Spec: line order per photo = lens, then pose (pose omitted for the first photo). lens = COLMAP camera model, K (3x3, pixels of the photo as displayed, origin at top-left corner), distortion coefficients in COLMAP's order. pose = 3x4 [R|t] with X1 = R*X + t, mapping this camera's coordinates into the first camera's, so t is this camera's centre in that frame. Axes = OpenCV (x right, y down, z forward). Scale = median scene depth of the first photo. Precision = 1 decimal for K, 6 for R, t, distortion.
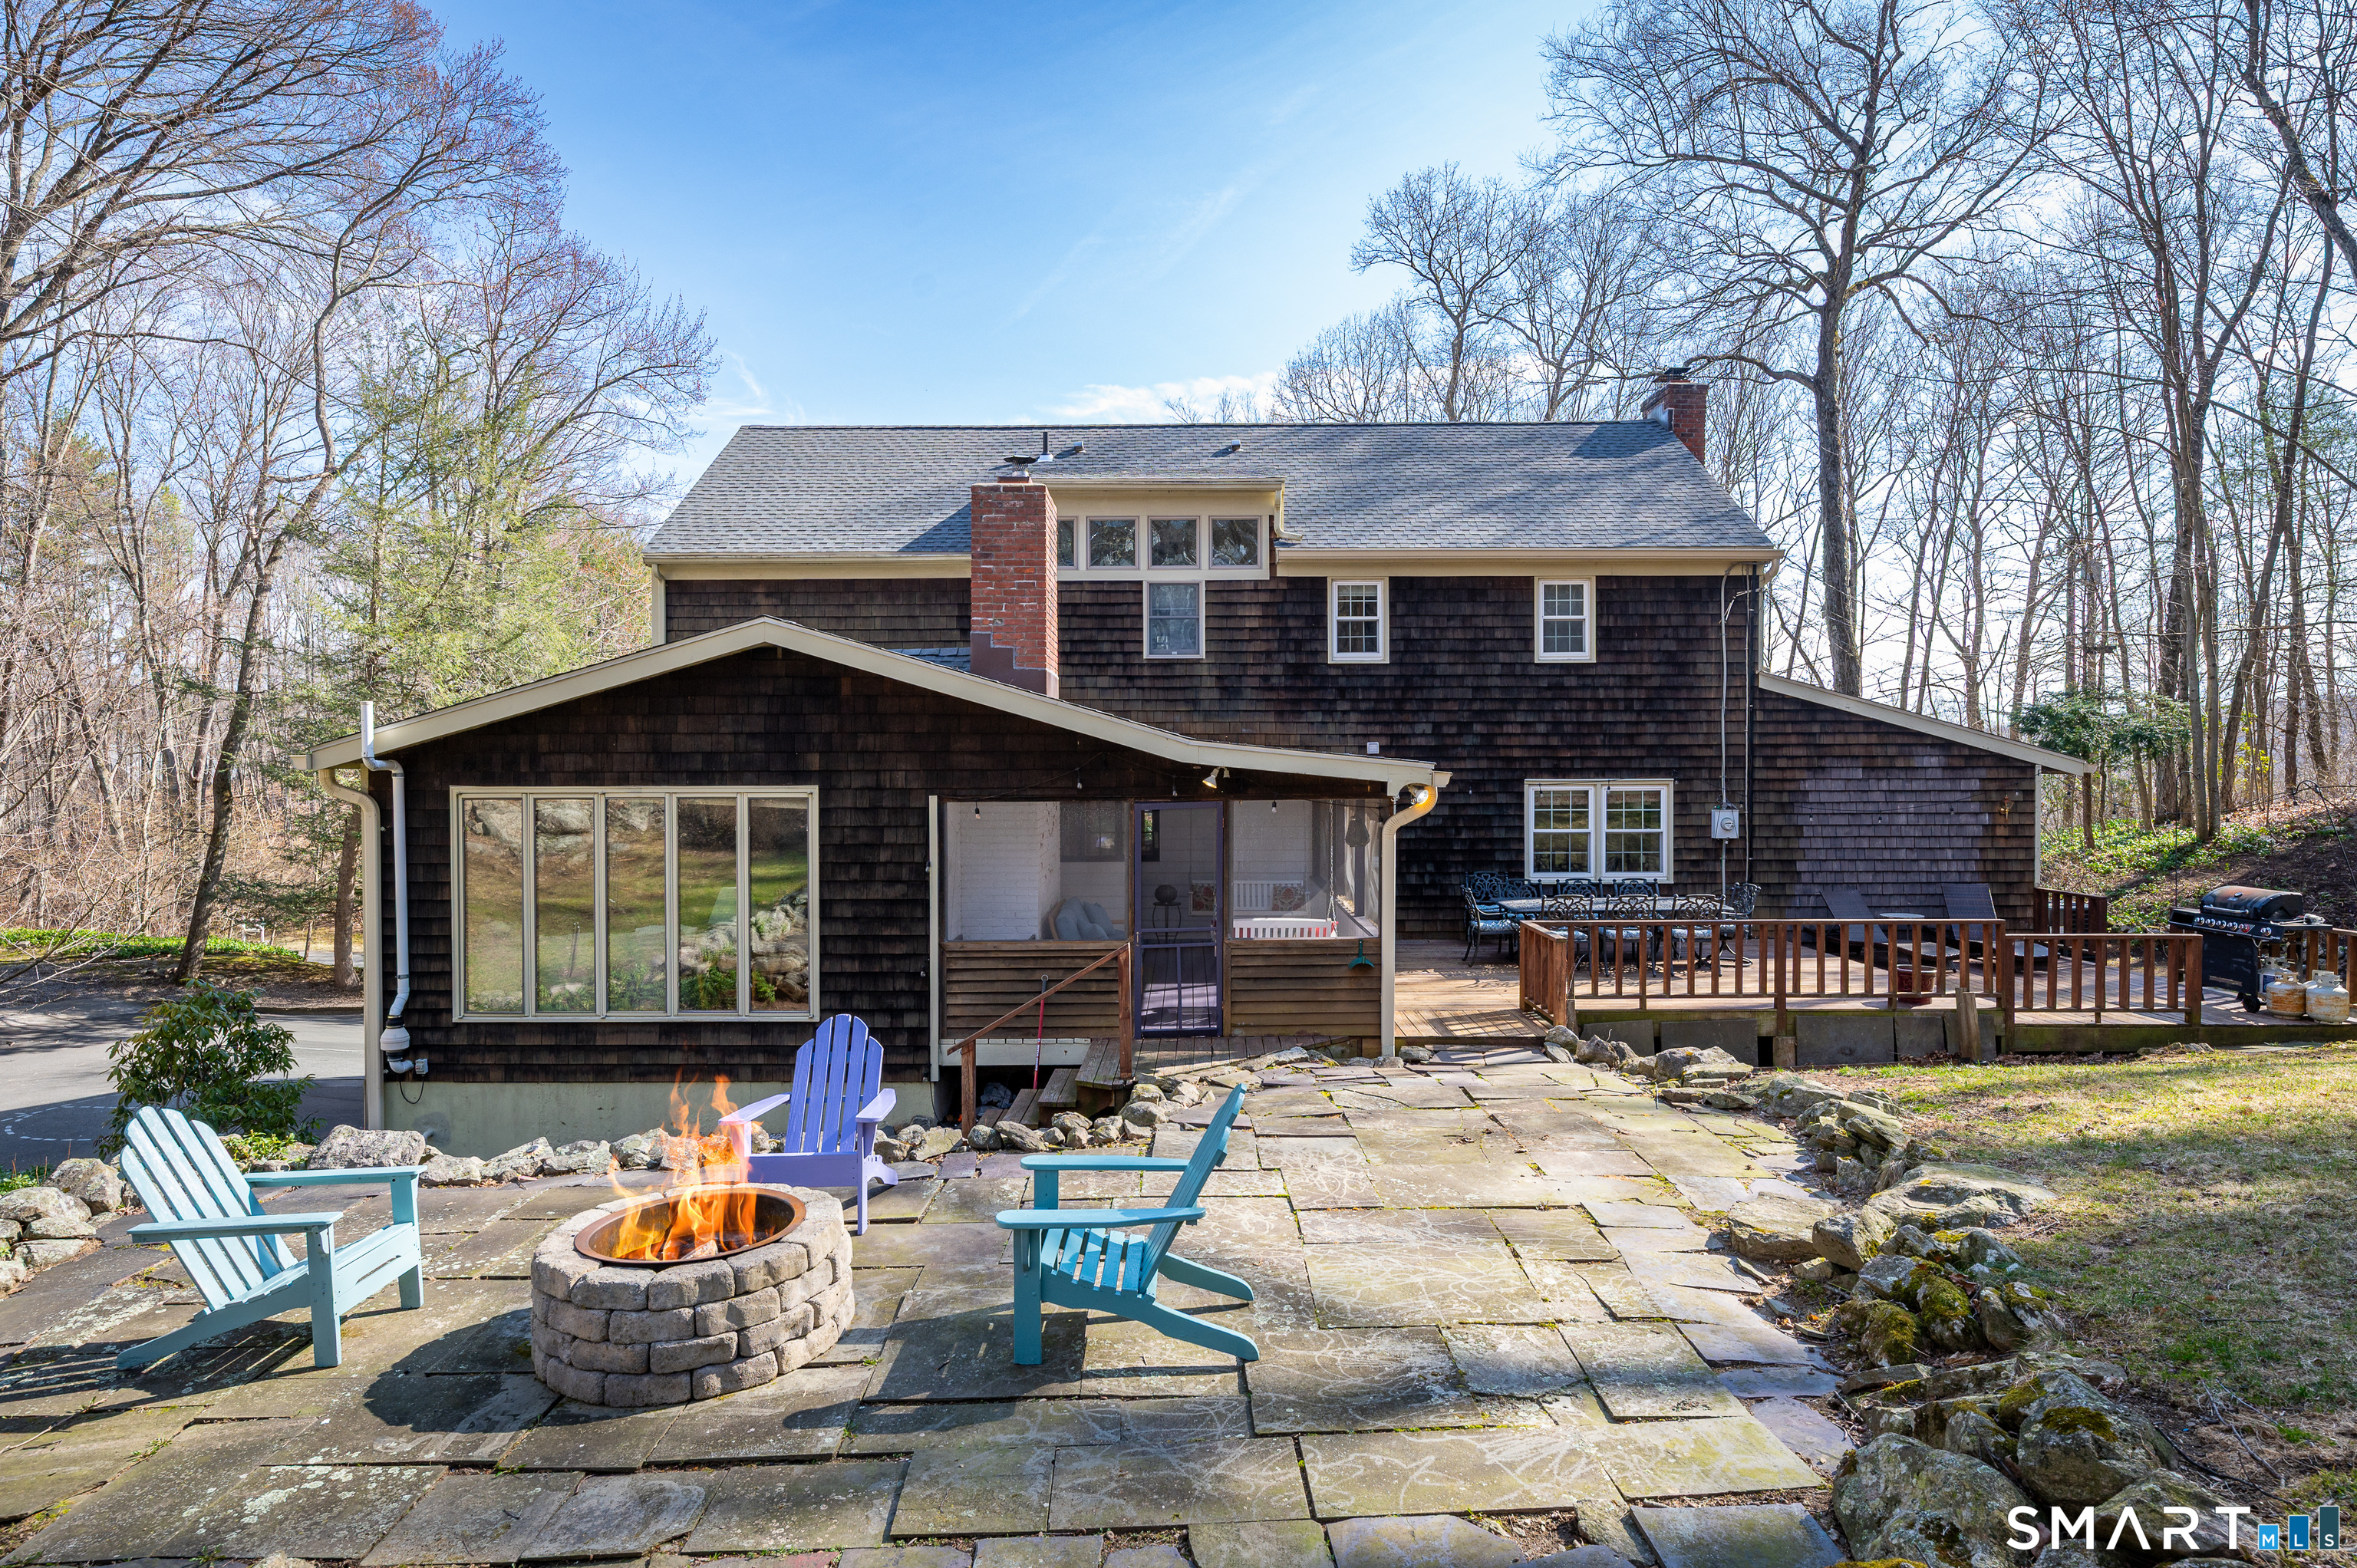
lens RADIAL K [[1287.4, 0, 1176.8], [0, 1287.4, 767.2], [0, 0, 1]] dist [-0.003499, 0.001453]
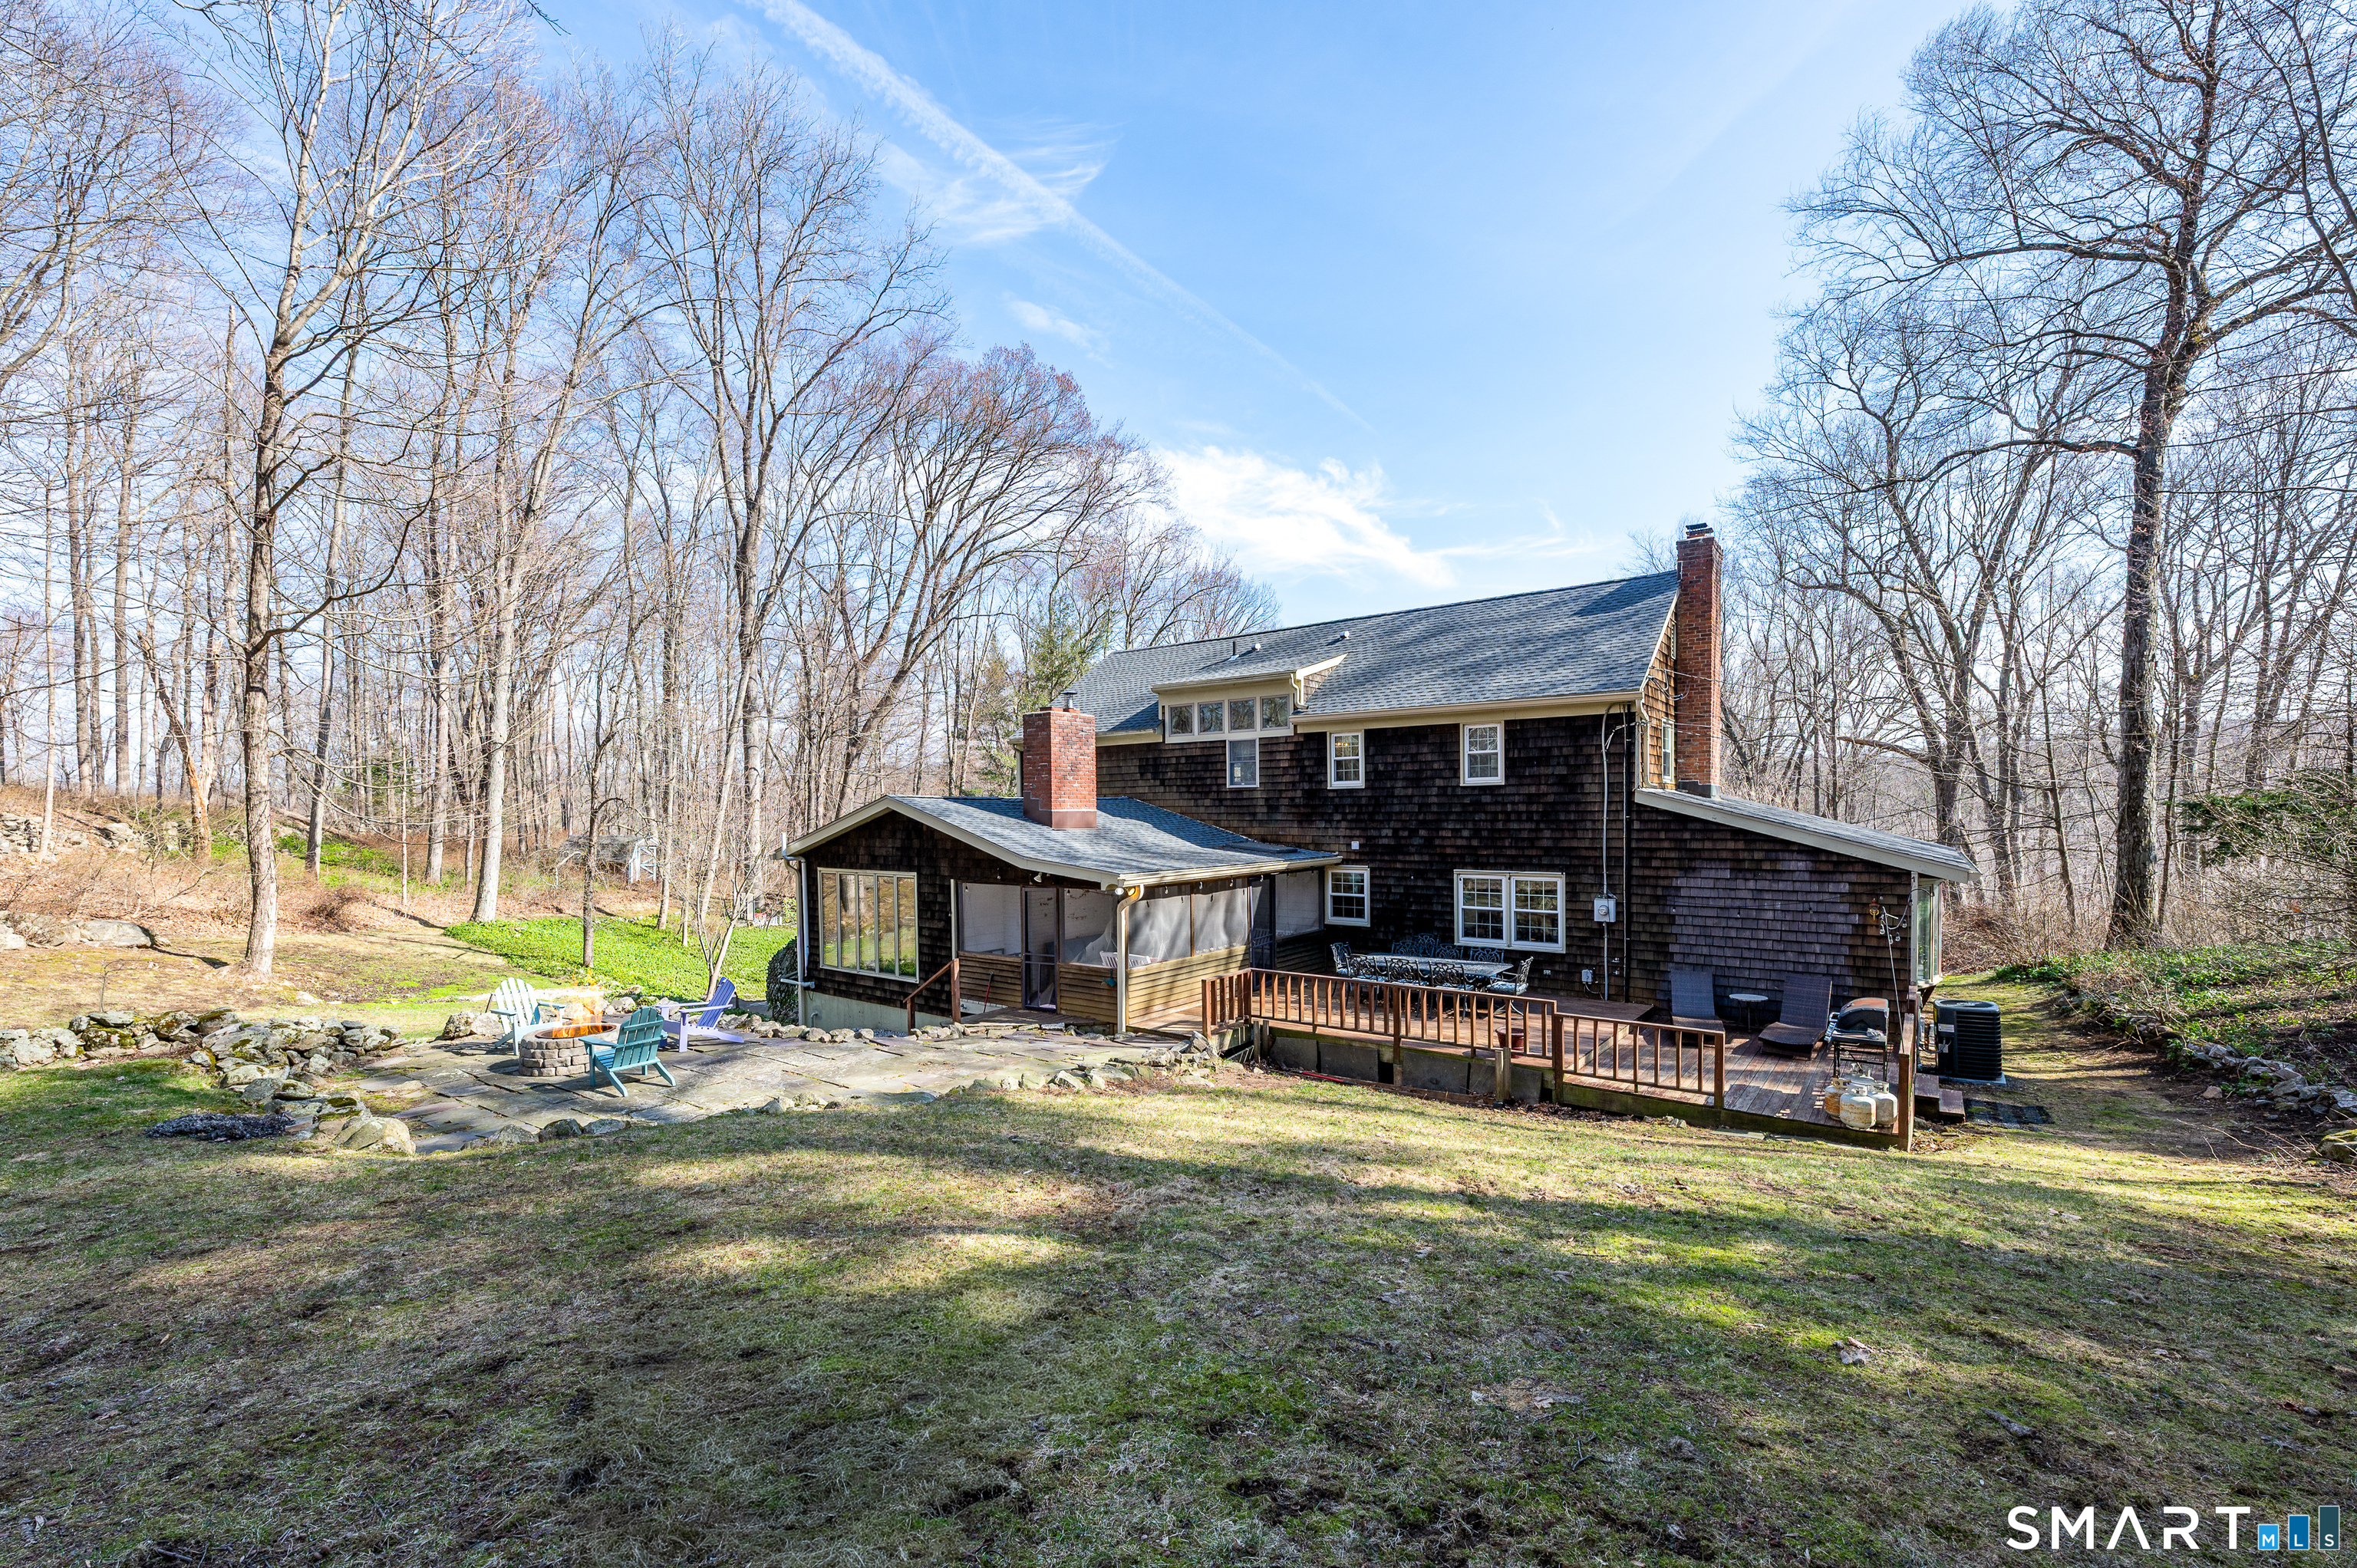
lens RADIAL K [[963.4, 0, 1184.4], [0, 963.4, 807.0], [0, 0, 1]] dist [-0.001508, -0.000304]
pose [[0.806572, -0.006545, -0.591099, 0.652066], [0.002578, 0.999968, -0.007555, -0.051394], [0.591130, 0.004570, 0.806563, -0.010979]]
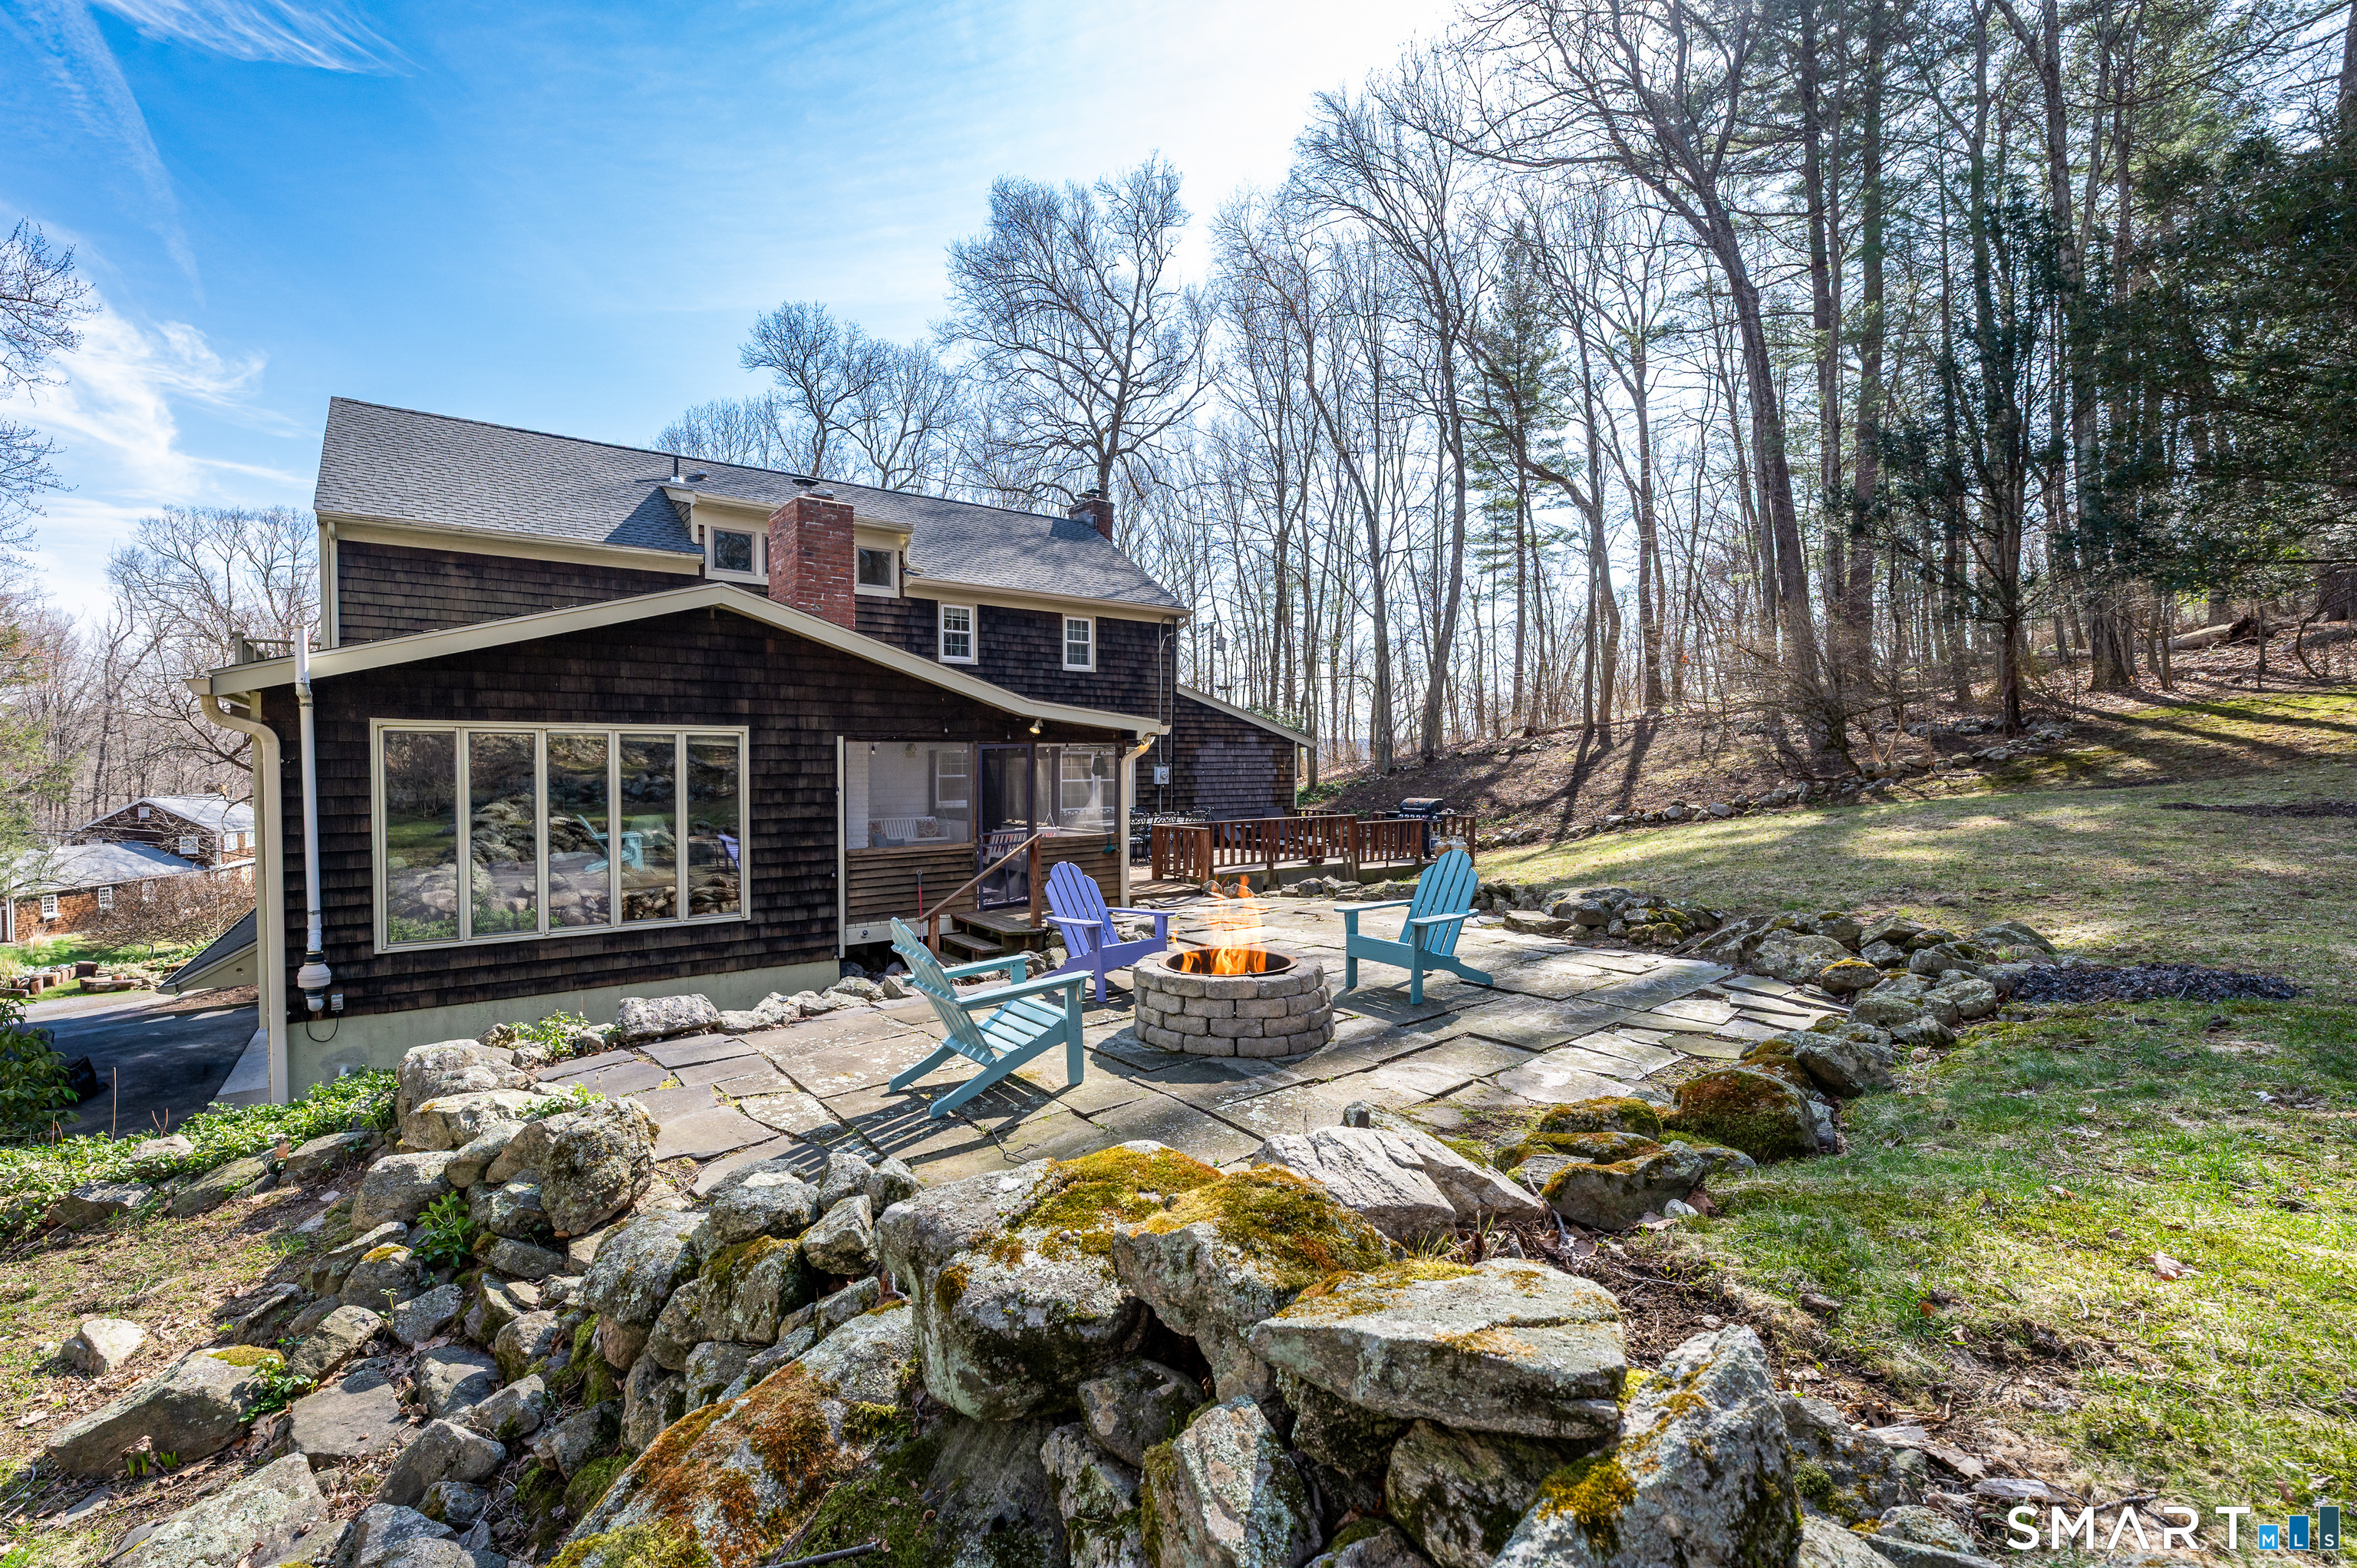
lens RADIAL K [[963.4, 0, 1103.5], [0, 963.4, 778.1], [0, 0, 1]] dist [-0.001508, -0.000304]
pose [[0.820543, -0.008476, 0.571522, -0.336319], [0.003549, 0.999946, 0.009736, 0.035768], [-0.571574, -0.005960, 0.820529, 0.038588]]
